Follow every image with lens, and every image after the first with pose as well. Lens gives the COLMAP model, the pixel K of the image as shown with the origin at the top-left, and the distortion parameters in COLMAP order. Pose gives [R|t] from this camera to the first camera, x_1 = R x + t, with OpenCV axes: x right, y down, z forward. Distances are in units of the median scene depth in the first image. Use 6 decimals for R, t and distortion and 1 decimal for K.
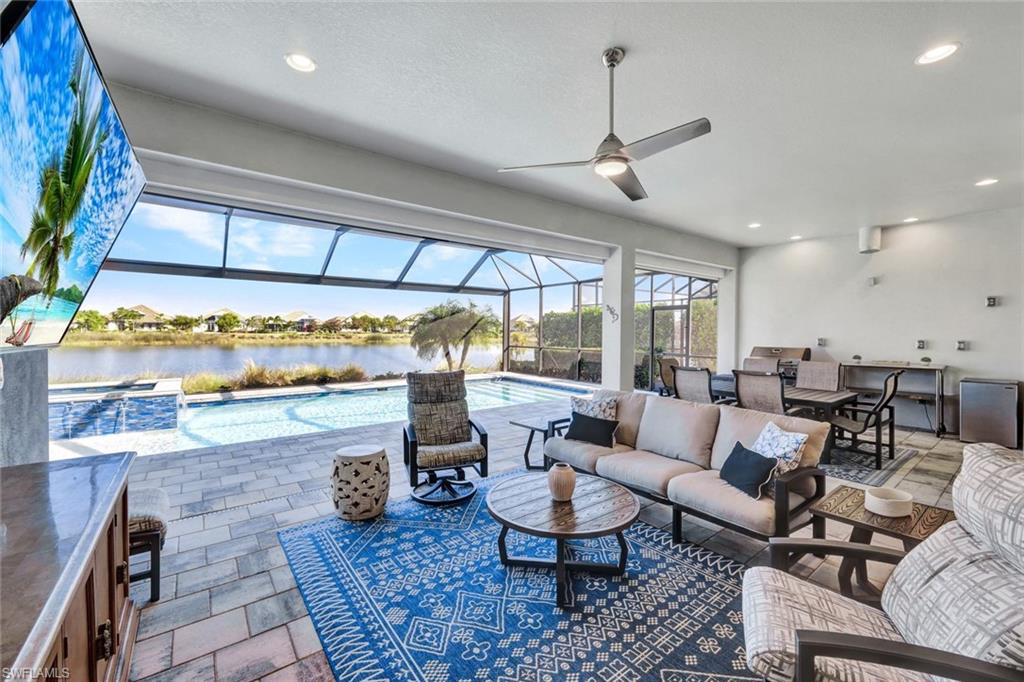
lens RADIAL K [[426.0, 0, 526.7], [0, 426.0, 328.7], [0, 0, 1]] dist [0.021212, 0.000431]
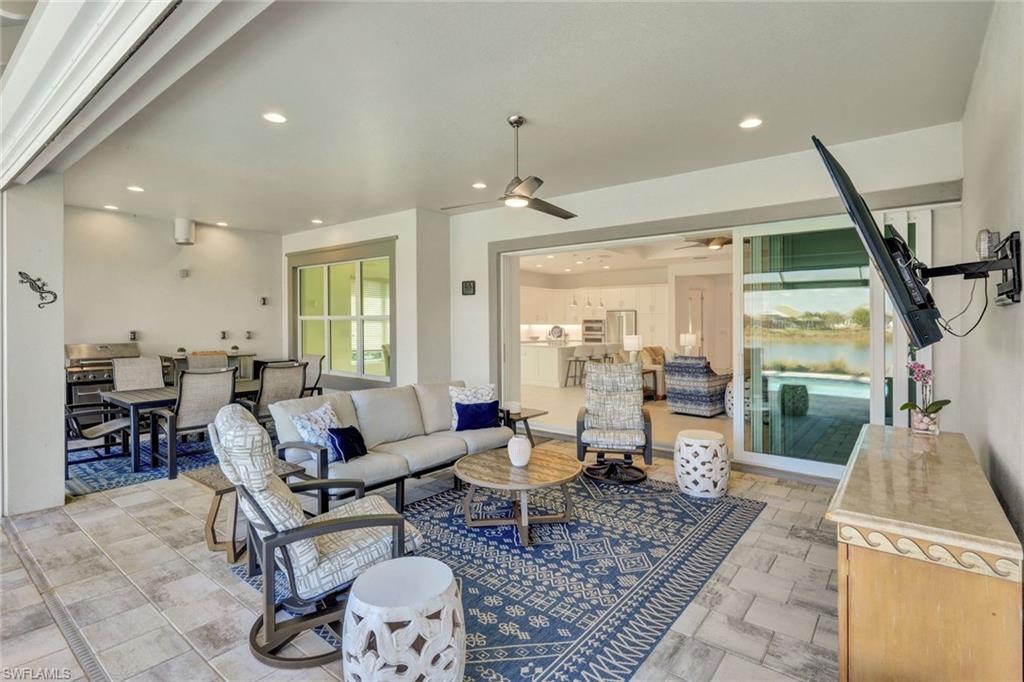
lens RADIAL K [[491.7, 0, 508.2], [0, 491.7, 333.4], [0, 0, 1]] dist [-0.010717, 0.000865]
pose [[-0.235364, -0.013169, 0.971818, -1.275057], [-0.011407, 0.999877, 0.010787, 0.022723], [-0.971840, -0.008547, -0.235485, 1.416898]]
